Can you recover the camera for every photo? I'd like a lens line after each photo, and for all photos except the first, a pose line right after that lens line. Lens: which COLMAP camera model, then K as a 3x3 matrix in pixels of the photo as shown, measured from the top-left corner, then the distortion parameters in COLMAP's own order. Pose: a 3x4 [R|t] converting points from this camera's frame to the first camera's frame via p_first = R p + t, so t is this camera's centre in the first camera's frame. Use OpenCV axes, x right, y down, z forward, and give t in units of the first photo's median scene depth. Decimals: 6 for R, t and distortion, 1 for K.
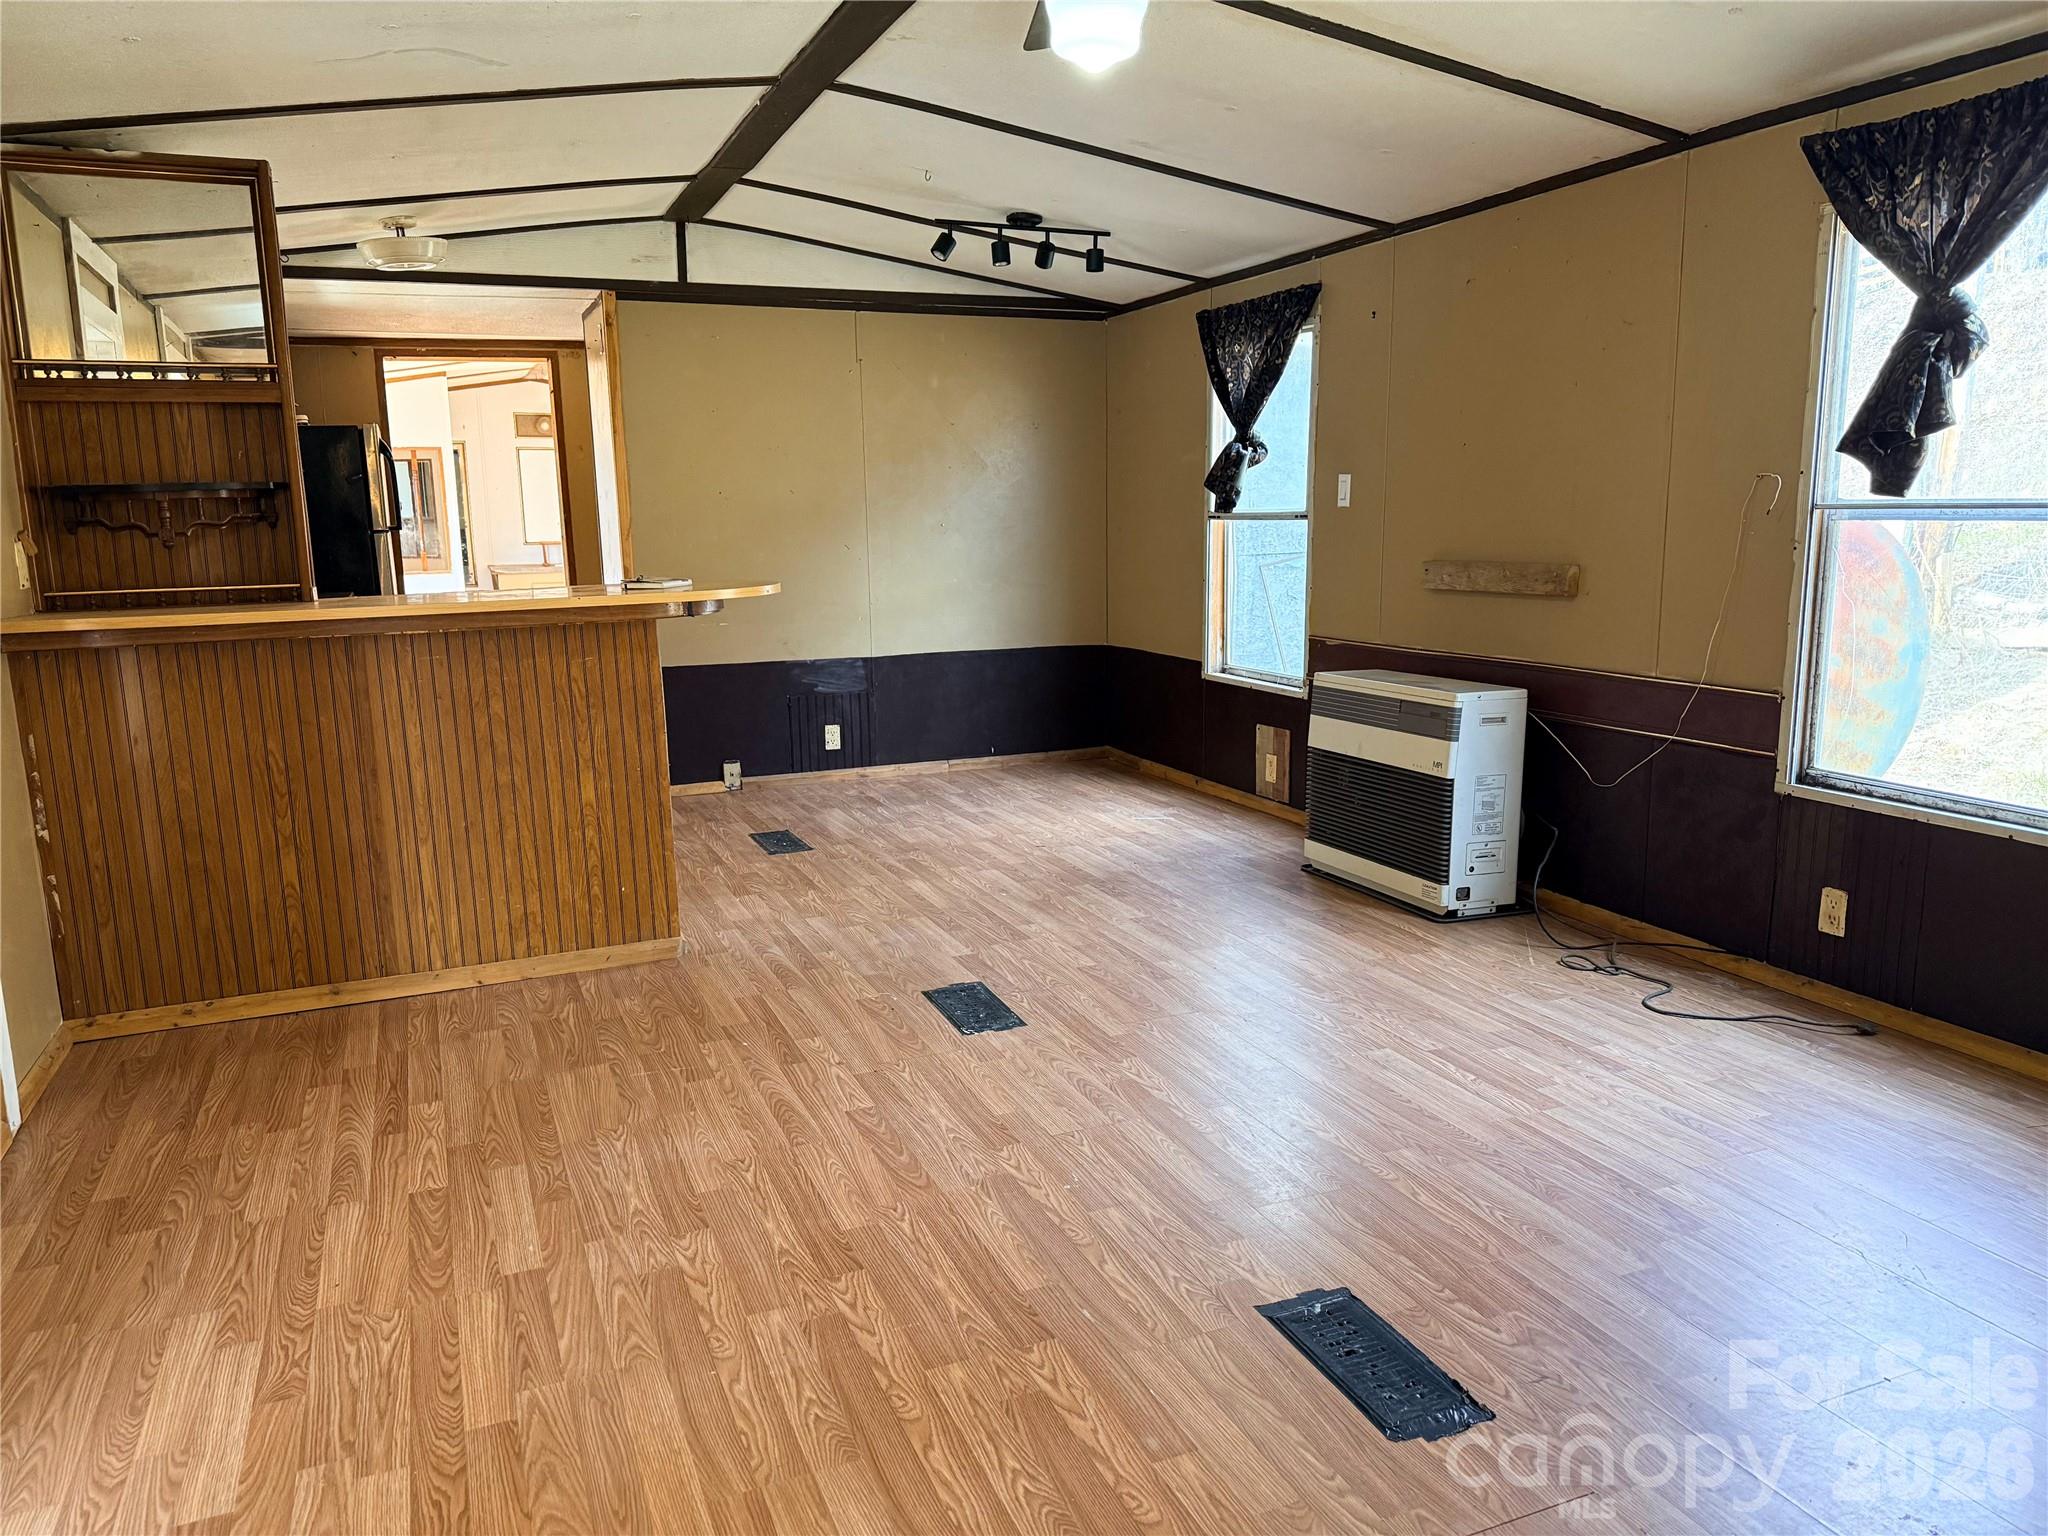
lens RADIAL K [[1445.8, 0, 1035.6], [0, 1445.8, 776.5], [0, 0, 1]] dist [0.060382, -0.004600]
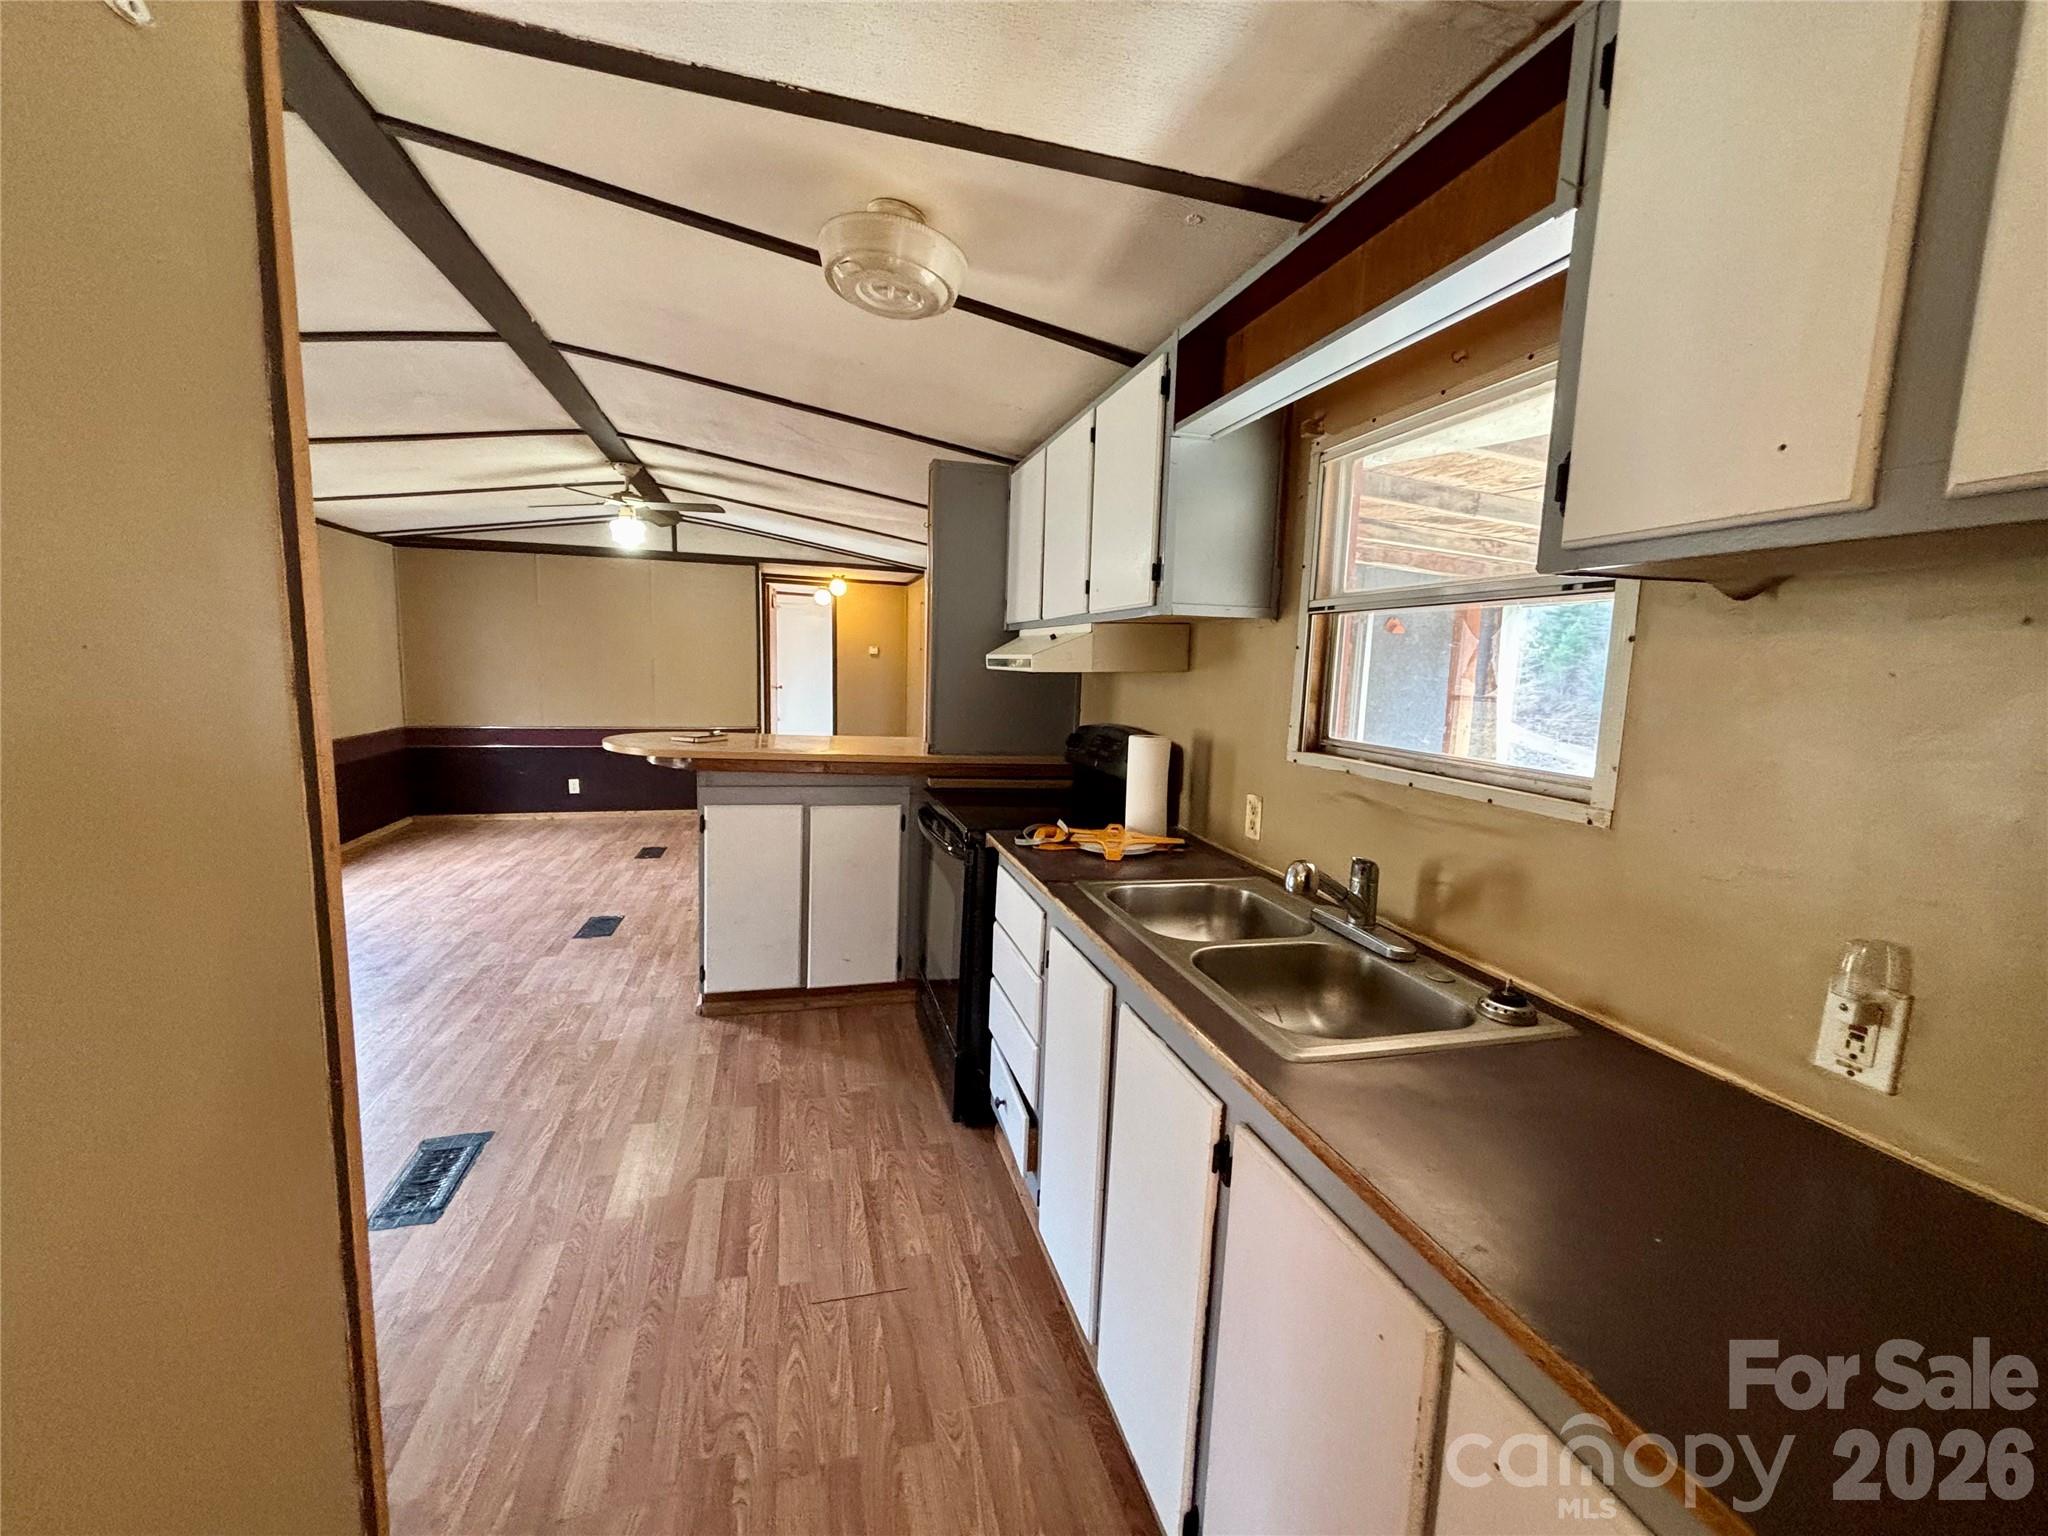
lens RADIAL K [[828.9, 0, 1012.9], [0, 828.9, 769.4], [0, 0, 1]] dist [0.009897, -0.000228]
pose [[-0.990892, -0.031001, 0.131038, -0.706529], [0.009988, 0.953535, 0.301116, -0.363427], [-0.134284, 0.299683, -0.944541, 1.828114]]
